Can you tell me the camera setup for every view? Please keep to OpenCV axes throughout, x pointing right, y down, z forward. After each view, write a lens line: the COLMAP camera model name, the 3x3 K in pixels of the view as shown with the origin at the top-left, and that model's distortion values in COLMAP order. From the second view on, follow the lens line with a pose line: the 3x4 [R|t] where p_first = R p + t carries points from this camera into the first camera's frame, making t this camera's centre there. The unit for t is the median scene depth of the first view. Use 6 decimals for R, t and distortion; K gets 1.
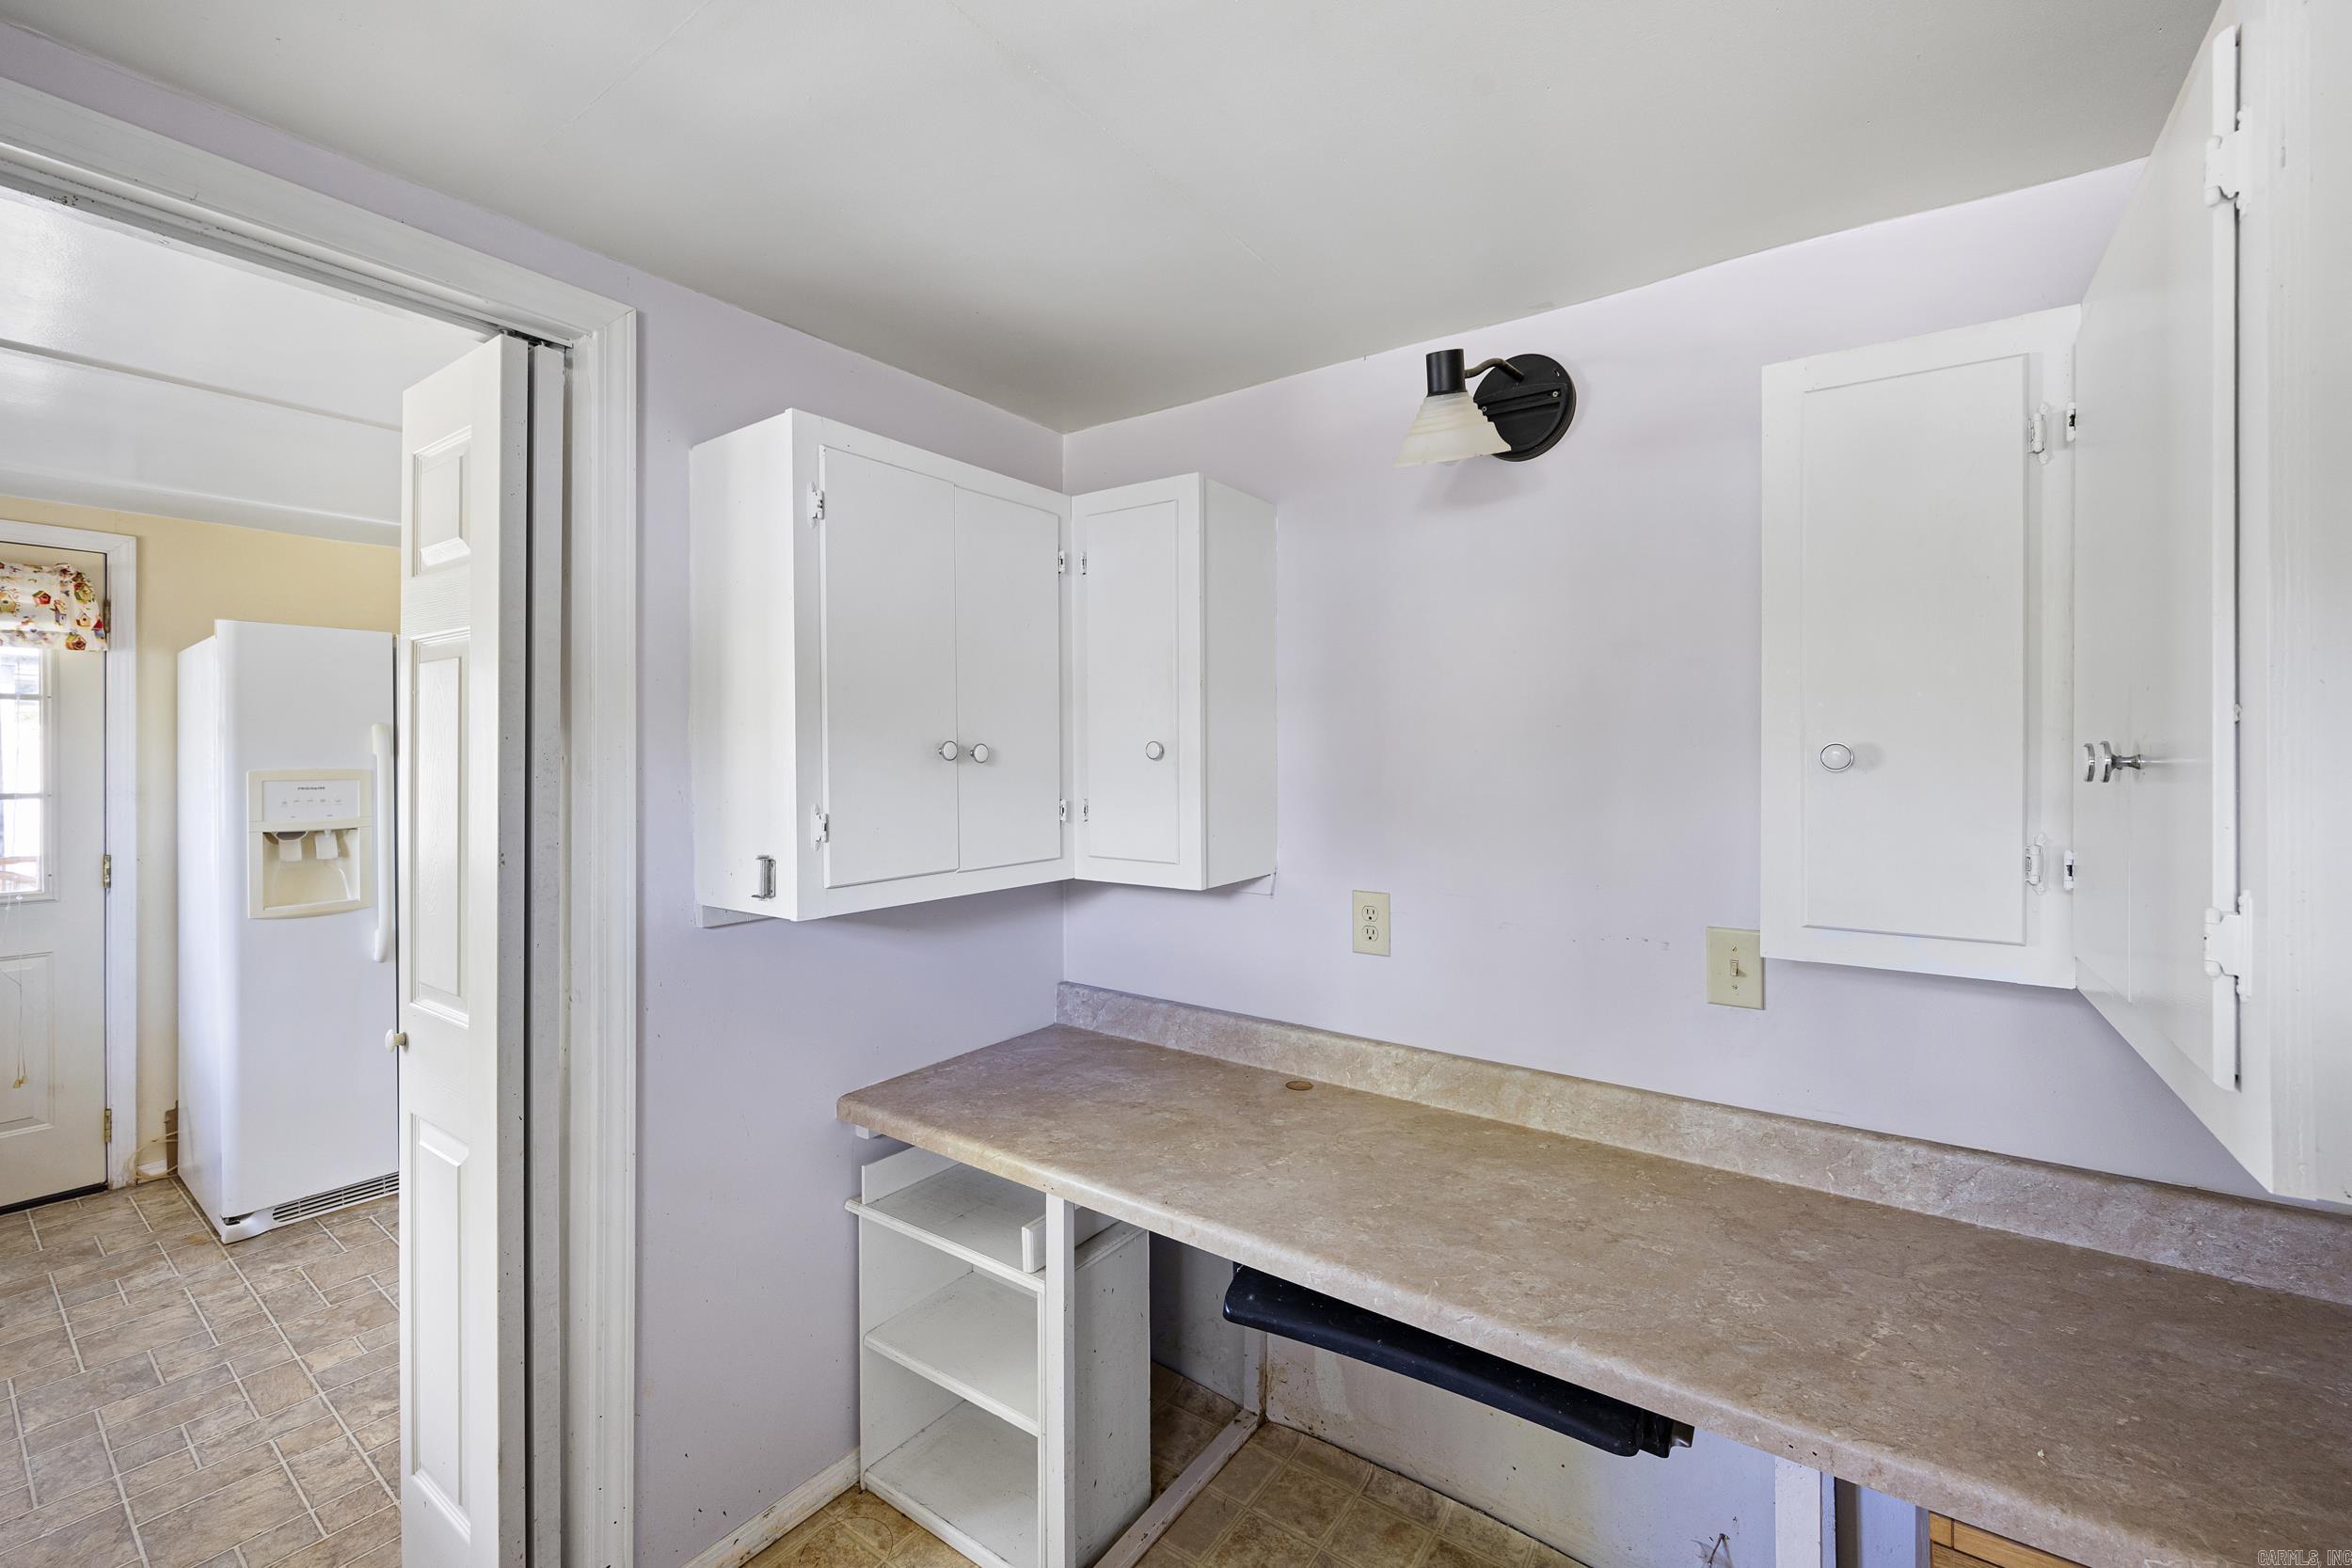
lens RADIAL K [[997.1, 0, 1178.5], [0, 997.1, 767.1], [0, 0, 1]] dist [0.004743, 0.000322]
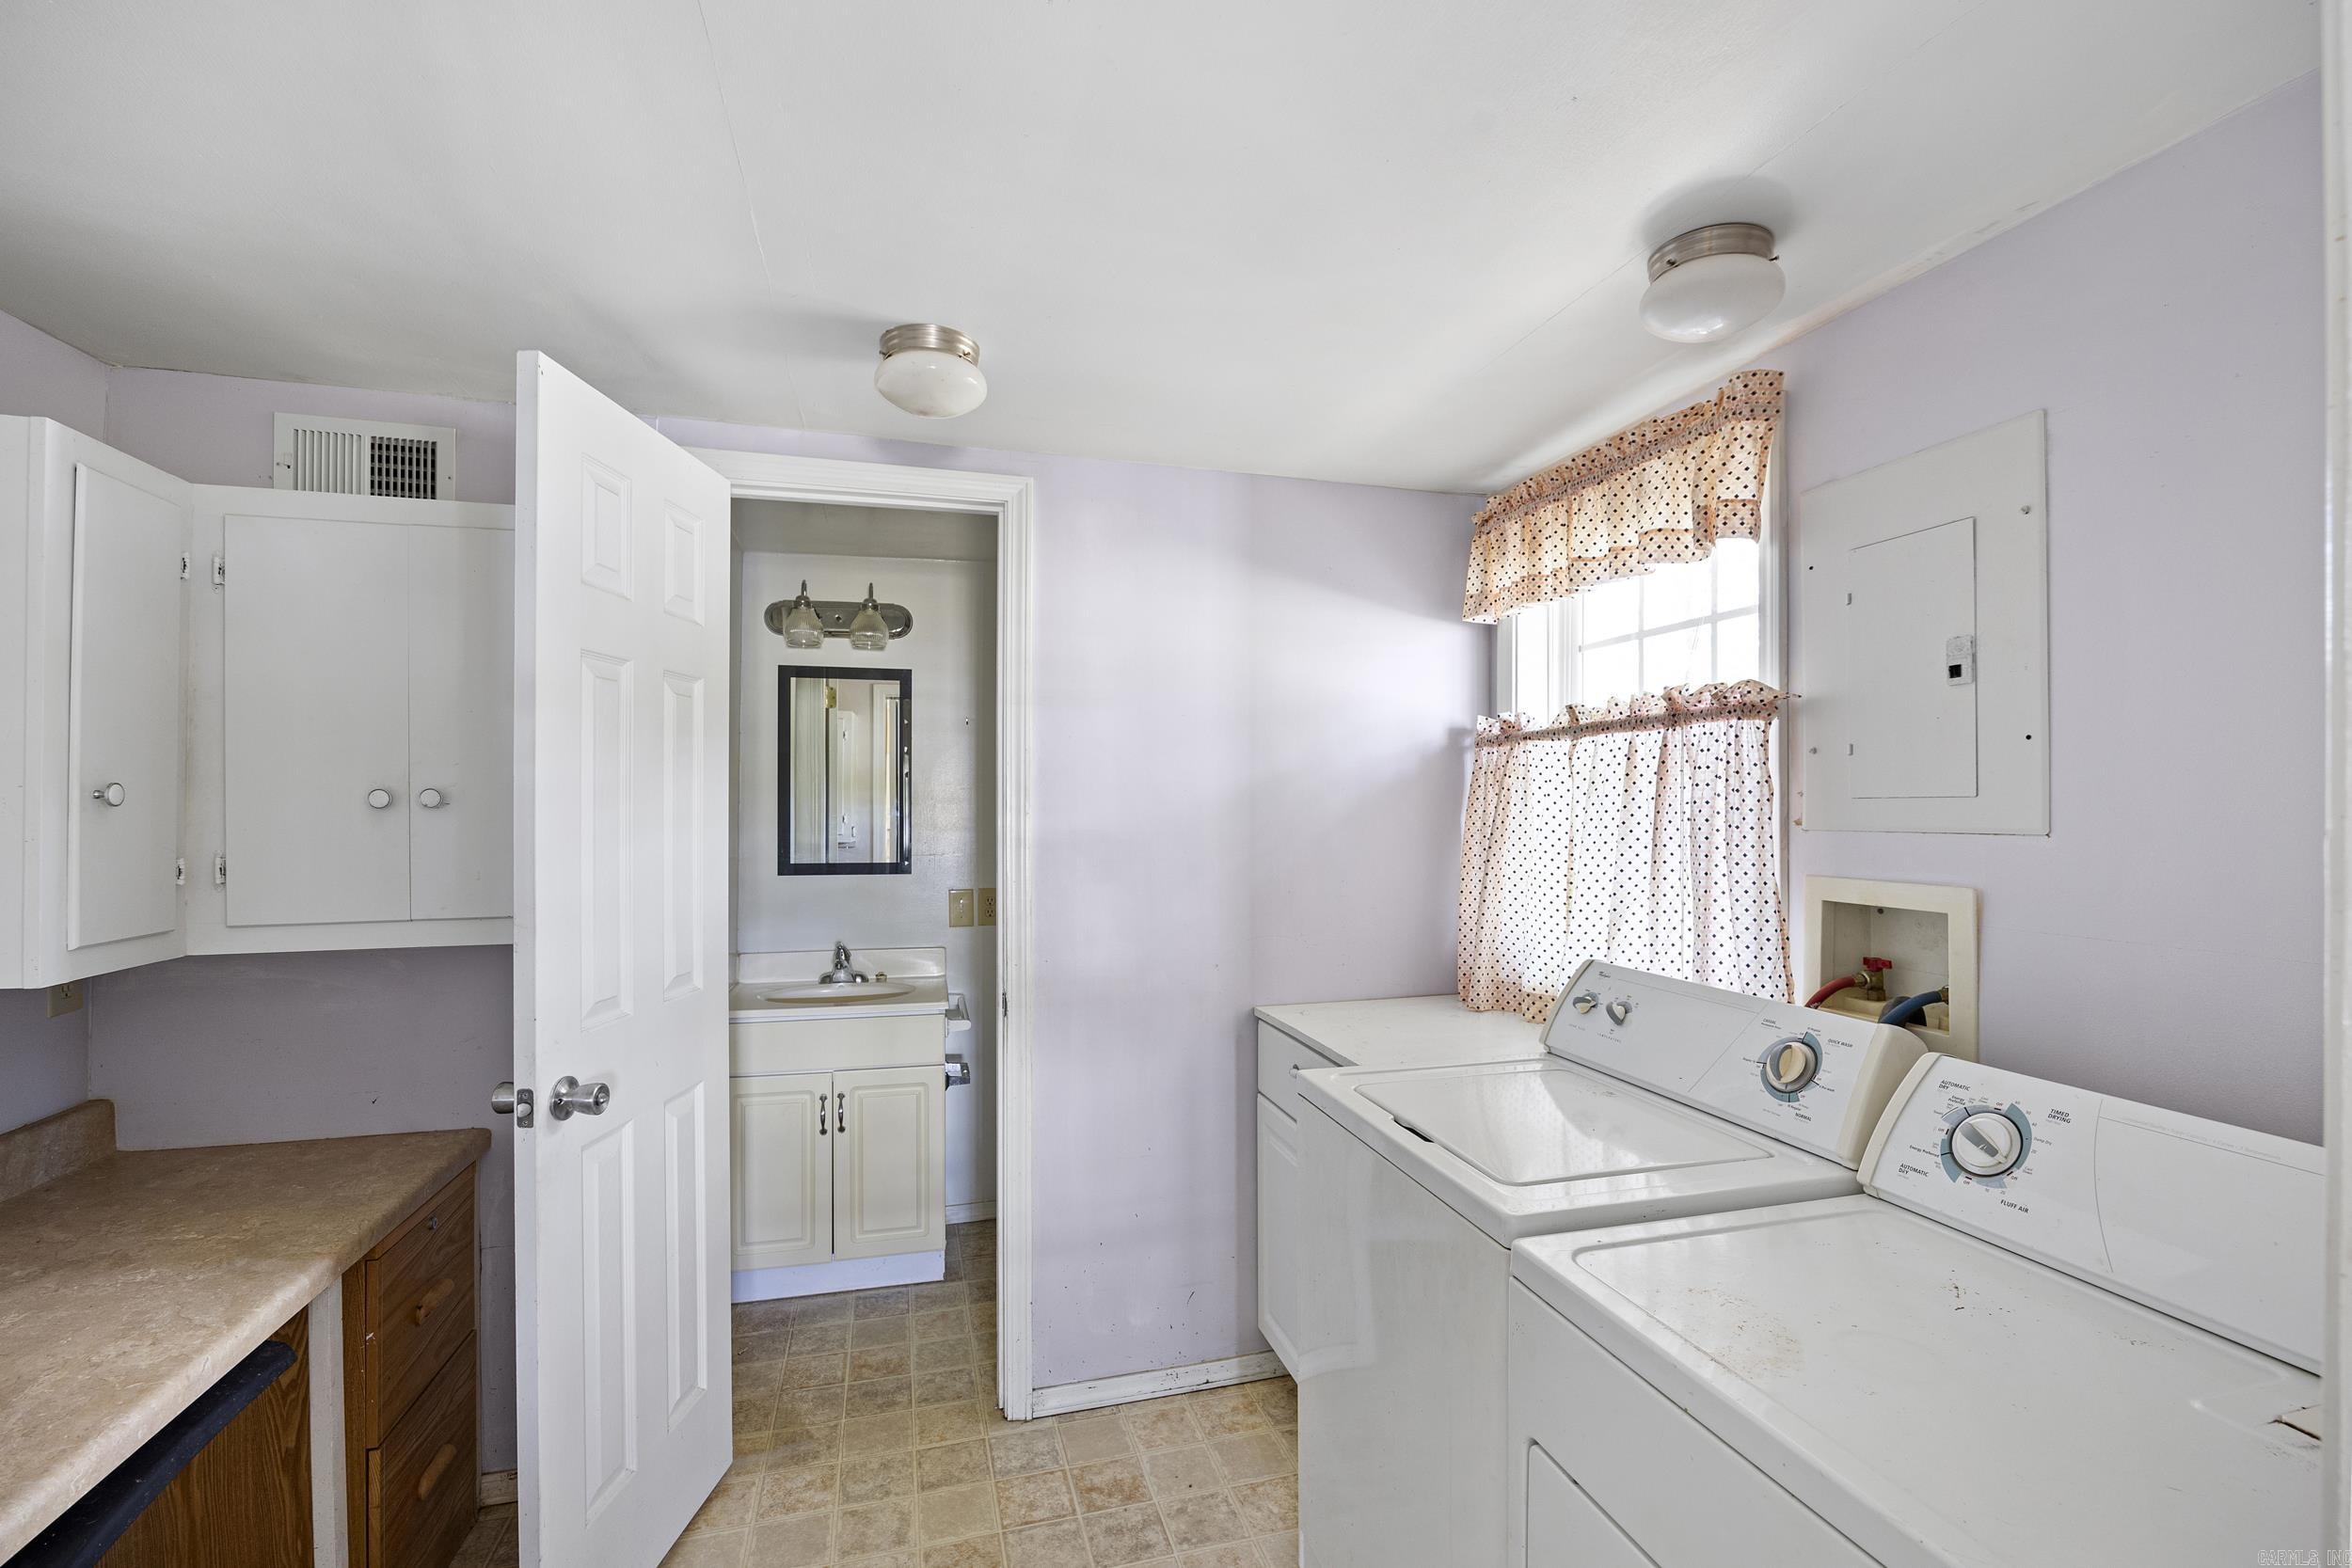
lens RADIAL K [[1023.8, 0, 1181.8], [0, 1023.8, 790.5], [0, 0, 1]] dist [0.001763, 0.000289]
pose [[-0.778544, 0.002586, 0.627584, -1.087650], [0.006117, 0.999975, 0.003468, -0.021575], [-0.627560, 0.006538, -0.778541, 1.144597]]
